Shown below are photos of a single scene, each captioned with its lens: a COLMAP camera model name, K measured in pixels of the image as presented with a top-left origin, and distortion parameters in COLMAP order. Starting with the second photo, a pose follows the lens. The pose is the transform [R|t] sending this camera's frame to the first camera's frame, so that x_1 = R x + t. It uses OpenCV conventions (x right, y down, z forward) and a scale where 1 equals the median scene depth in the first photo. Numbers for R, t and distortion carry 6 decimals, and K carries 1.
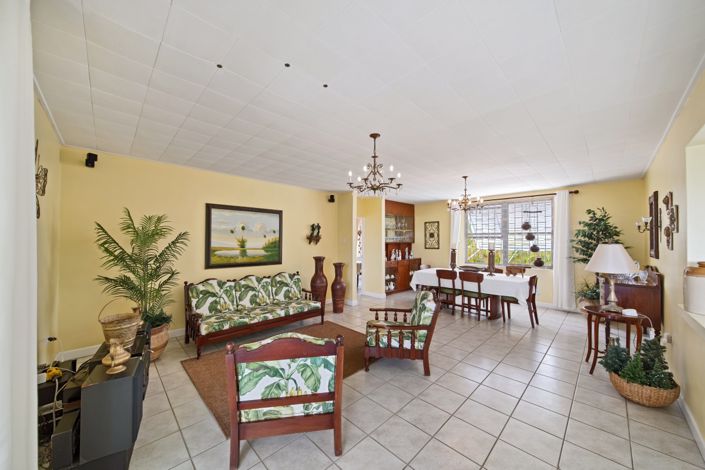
lens RADIAL K [[250.1, 0, 347.8], [0, 250.1, 238.5], [0, 0, 1]] dist [-0.000330, -0.001076]
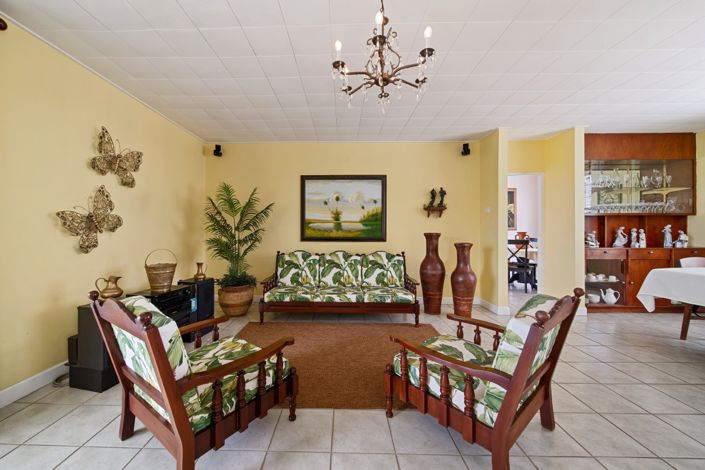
lens RADIAL K [[269.8, 0, 334.6], [0, 269.8, 229.9], [0, 0, 1]] dist [0.001341, -0.000322]
pose [[0.705220, -0.004390, -0.708975, 0.254882], [0.010099, 0.999942, 0.003854, 0.064941], [0.708916, -0.009878, 0.705223, 0.294363]]
